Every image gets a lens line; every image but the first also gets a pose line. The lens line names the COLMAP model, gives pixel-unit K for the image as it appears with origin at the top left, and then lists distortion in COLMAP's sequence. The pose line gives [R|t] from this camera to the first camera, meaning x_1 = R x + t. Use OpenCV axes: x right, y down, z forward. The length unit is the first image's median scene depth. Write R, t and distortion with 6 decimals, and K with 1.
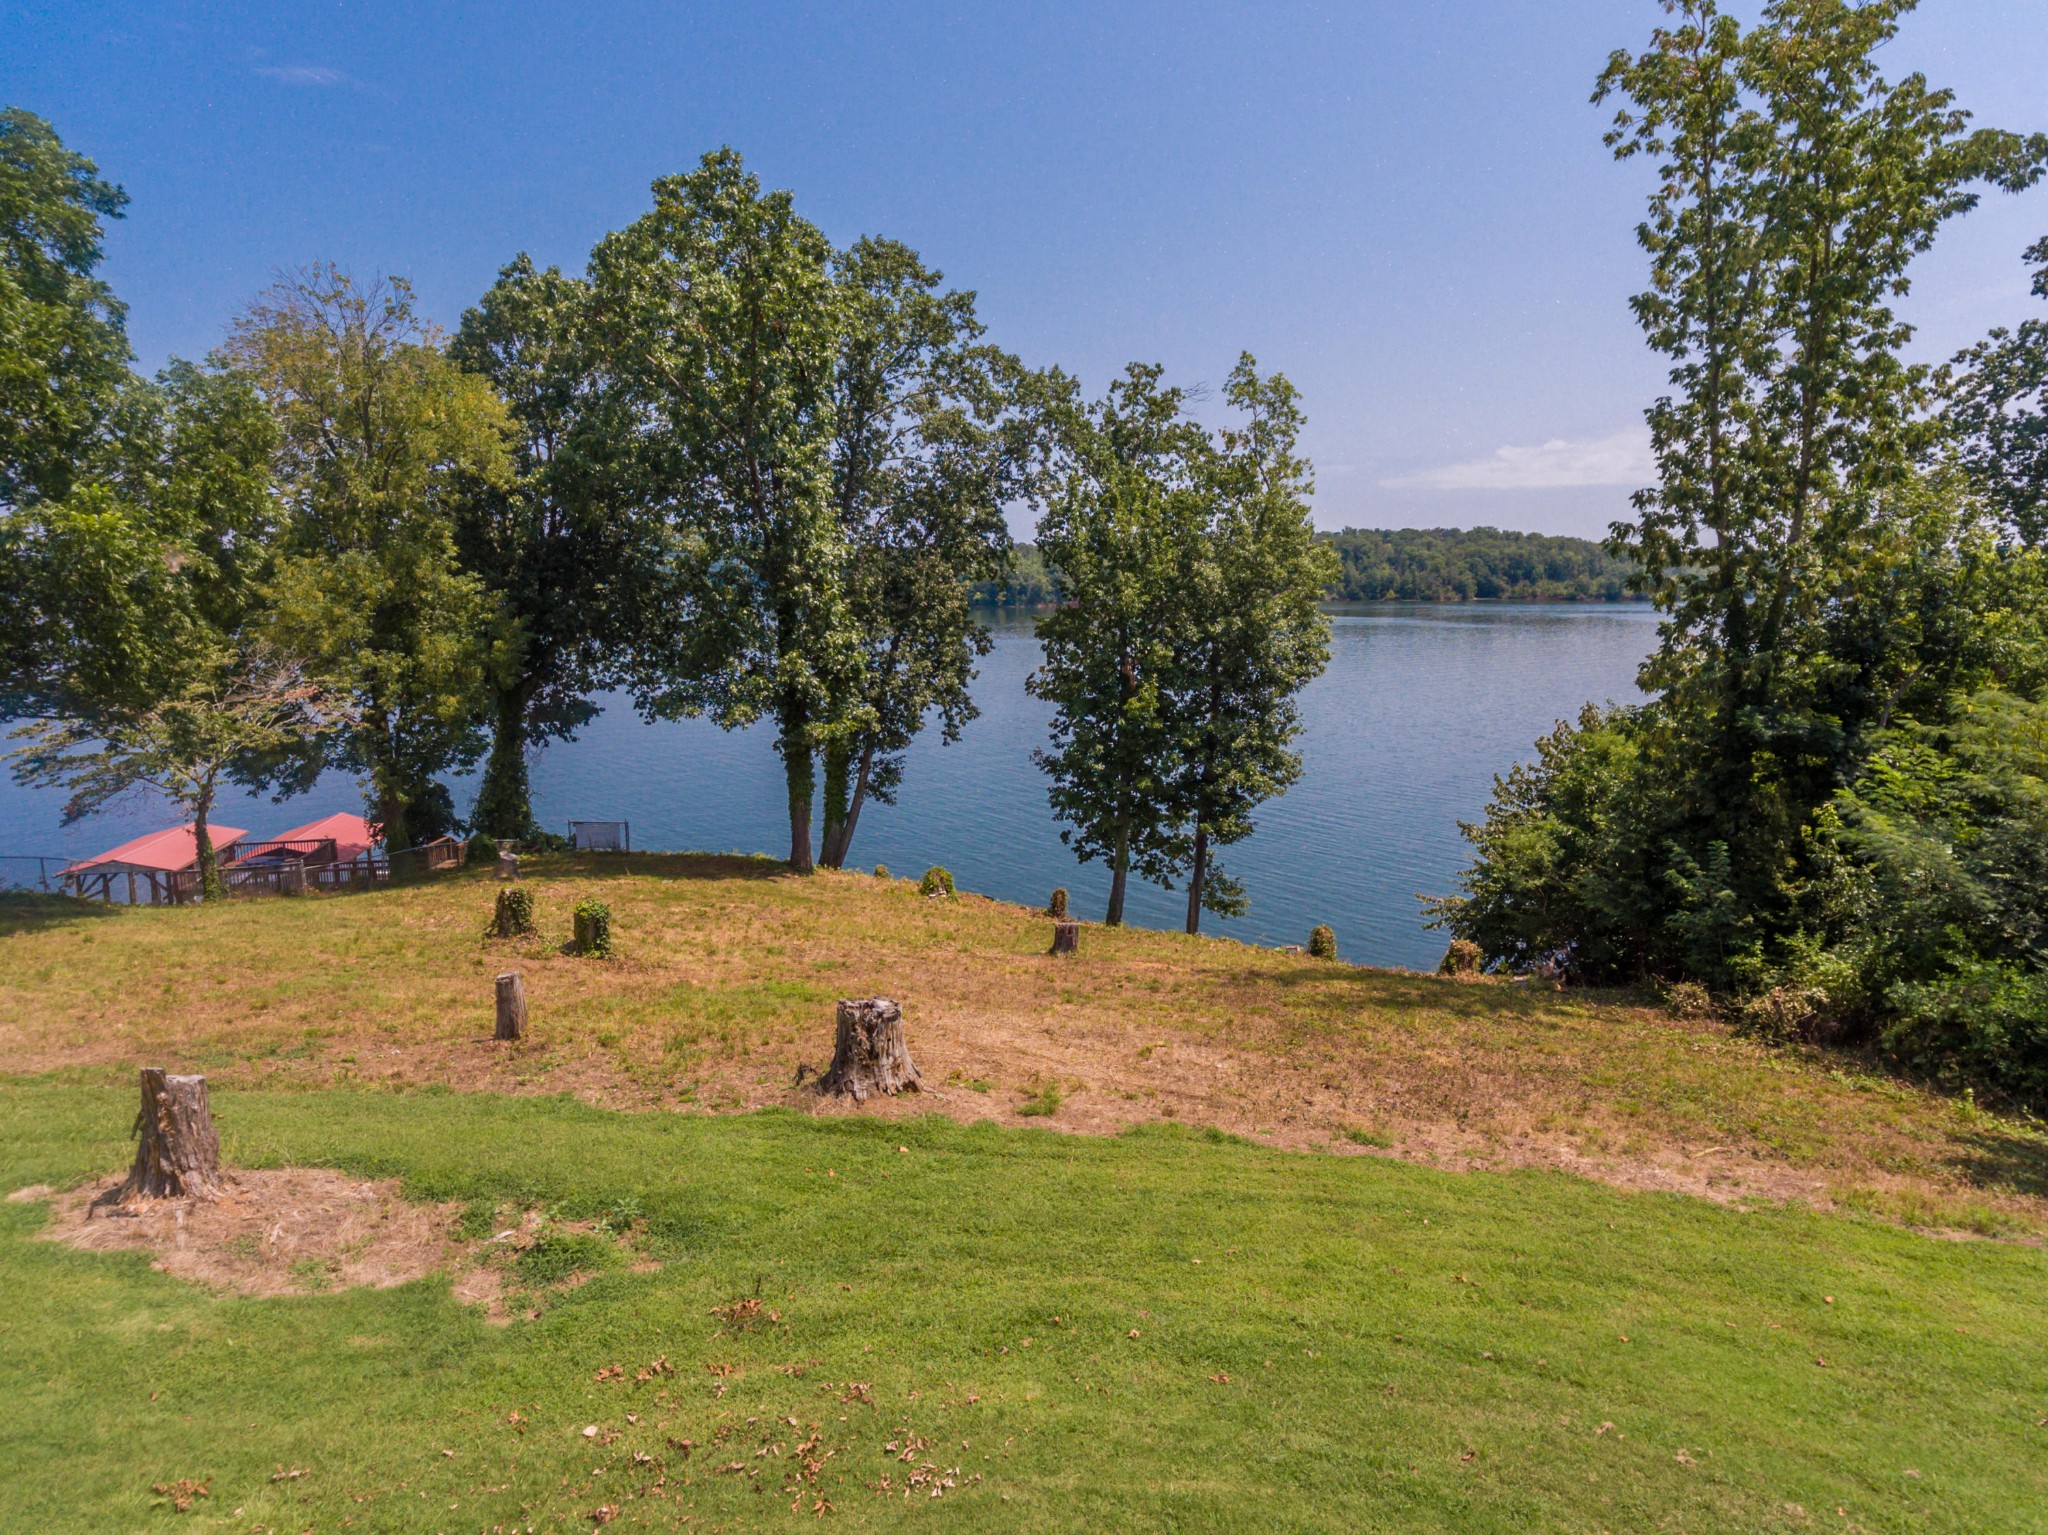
lens RADIAL K [[1226.5, 0, 1025.9], [0, 1226.5, 744.0], [0, 0, 1]] dist [-0.003057, -0.000556]
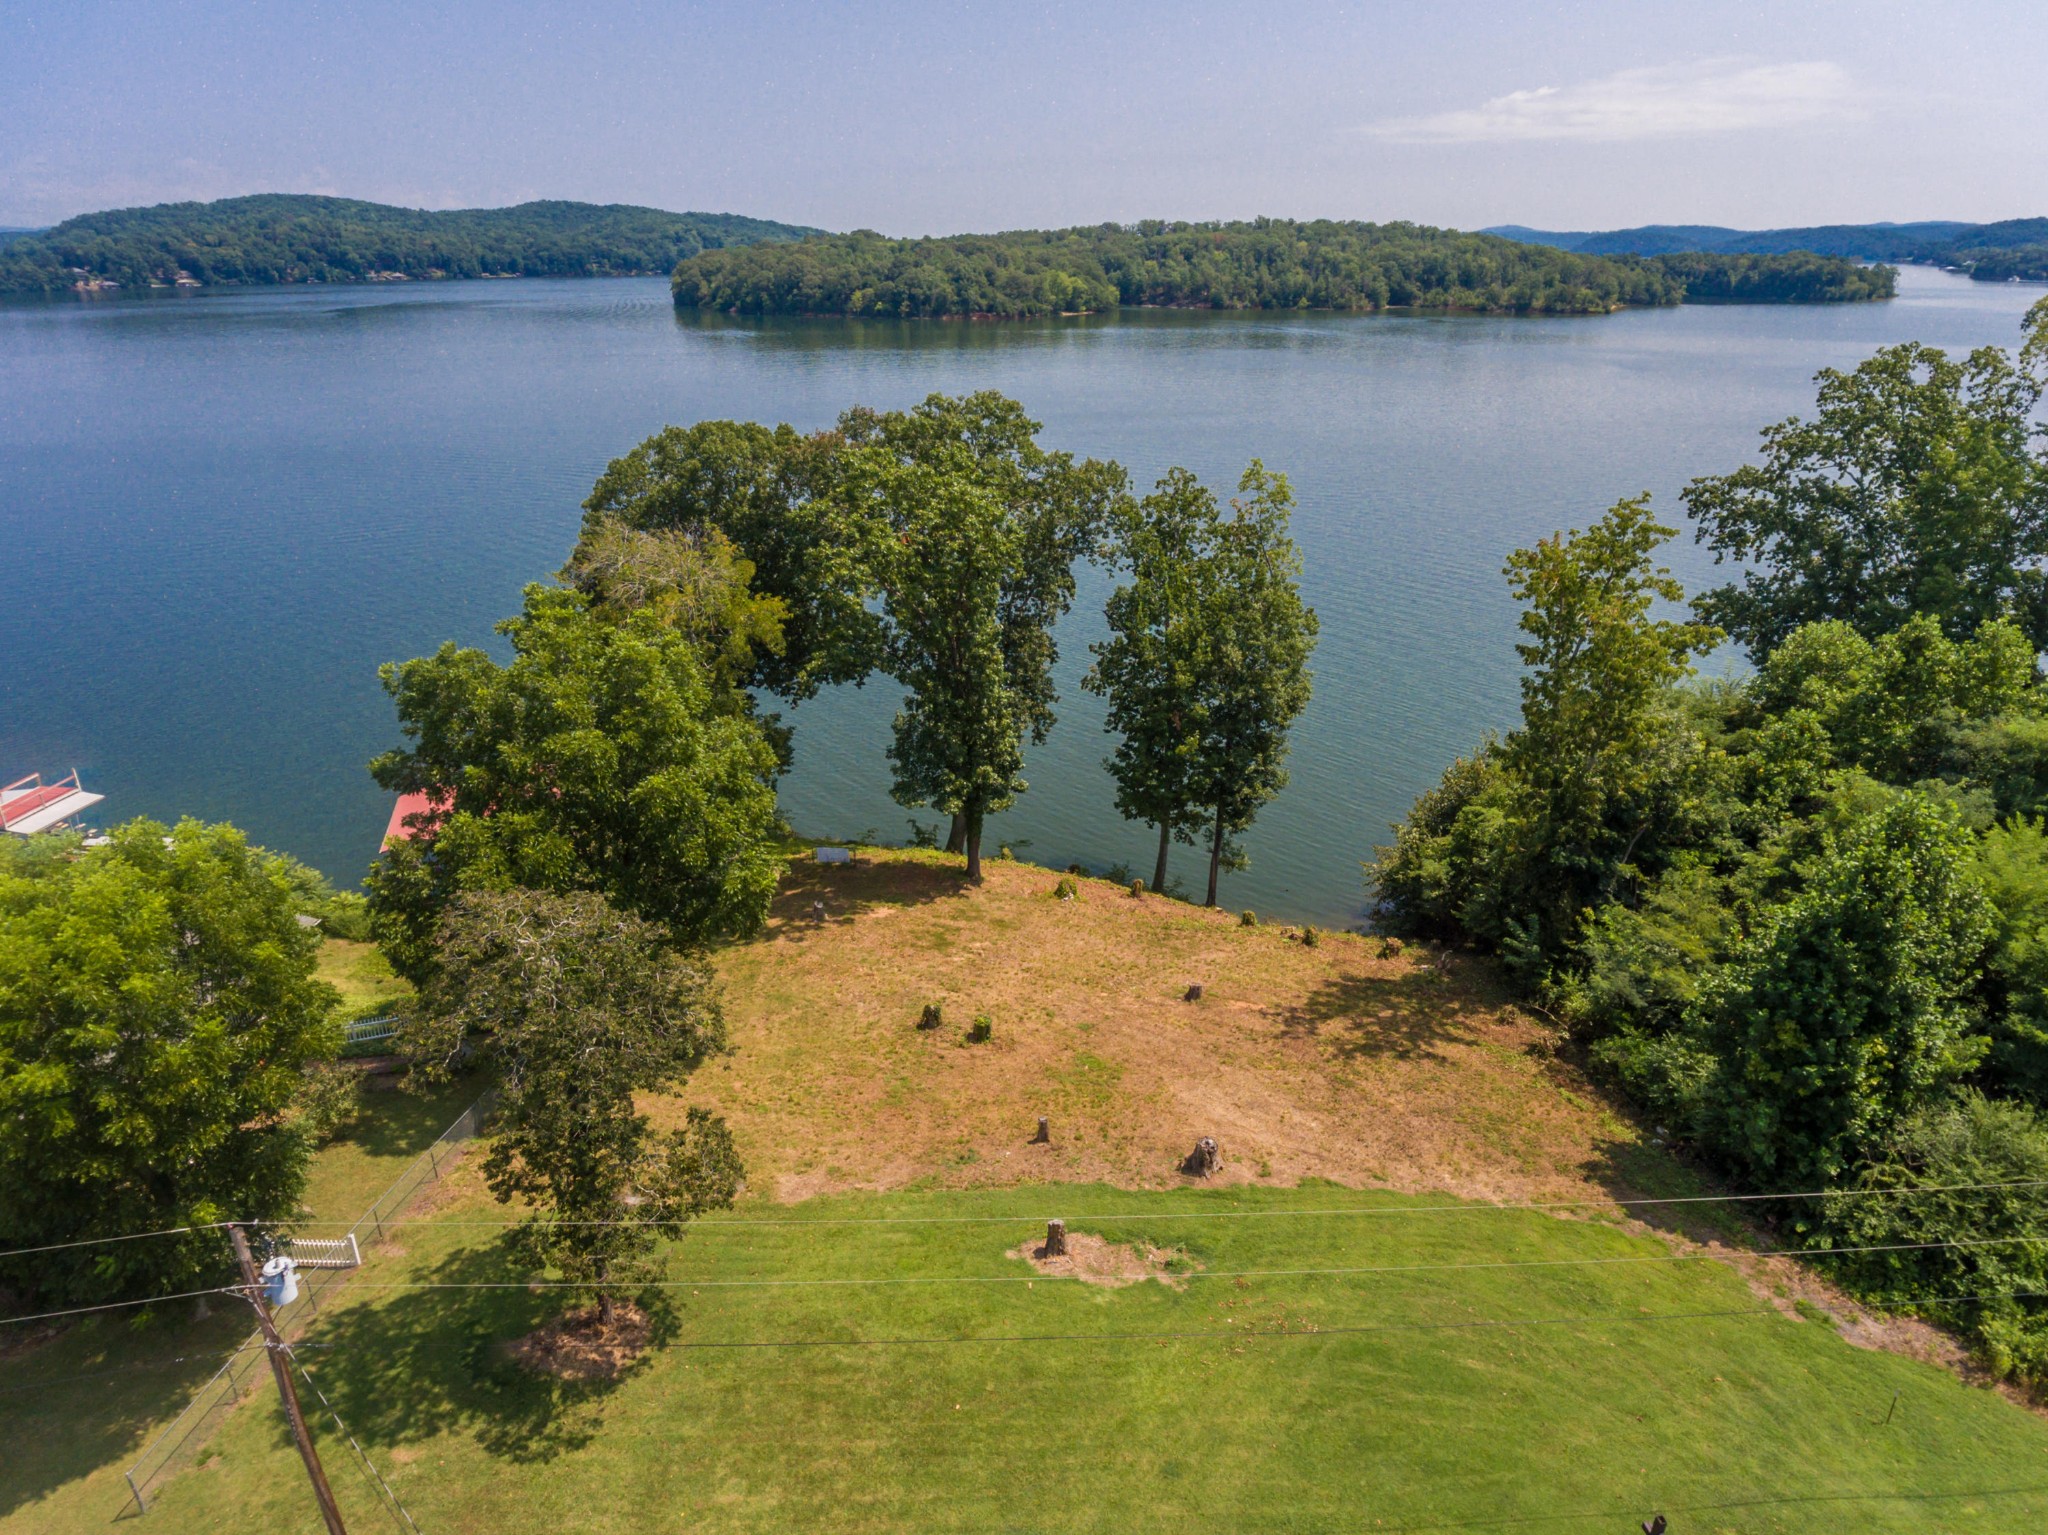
lens RADIAL K [[1246.5, 0, 1025.1], [0, 1246.5, 746.7], [0, 0, 1]] dist [-0.001578, 0.000950]
pose [[0.996320, -0.026455, 0.081528, -0.218068], [0.005597, 0.969227, 0.246105, -0.396184], [-0.085530, -0.244743, 0.965808, -0.429080]]
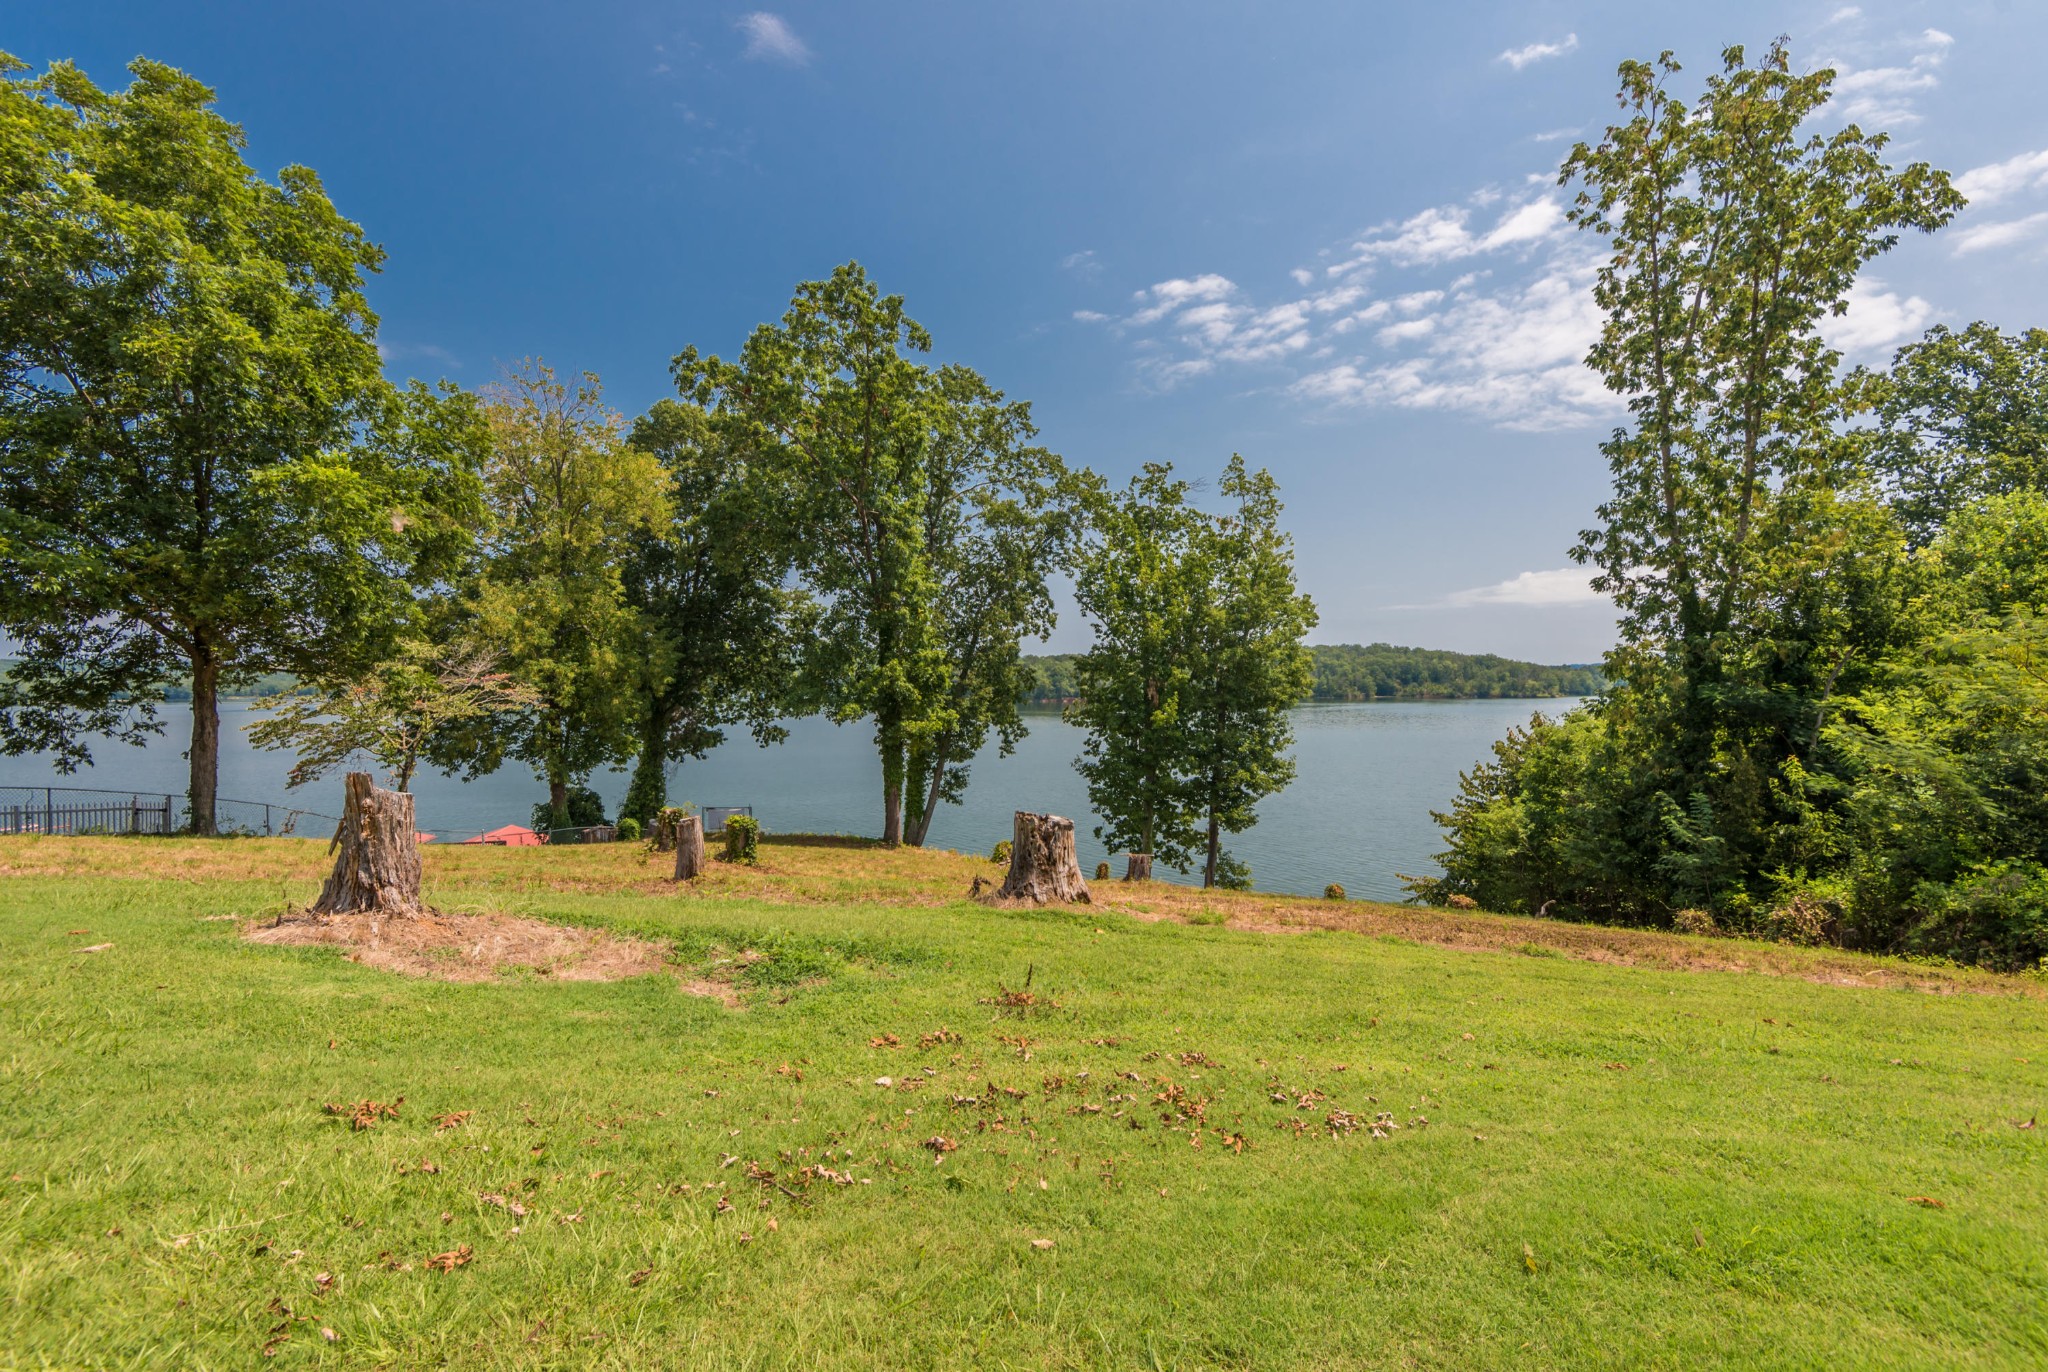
lens RADIAL K [[927.9, 0, 1019.5], [0, 927.9, 694.5], [0, 0, 1]] dist [0.044131, -0.030738]
pose [[0.999923, 0.001124, -0.012360, -0.040795], [-0.002641, 0.992348, -0.123442, 0.060787], [0.012126, 0.123465, 0.992275, 0.058072]]
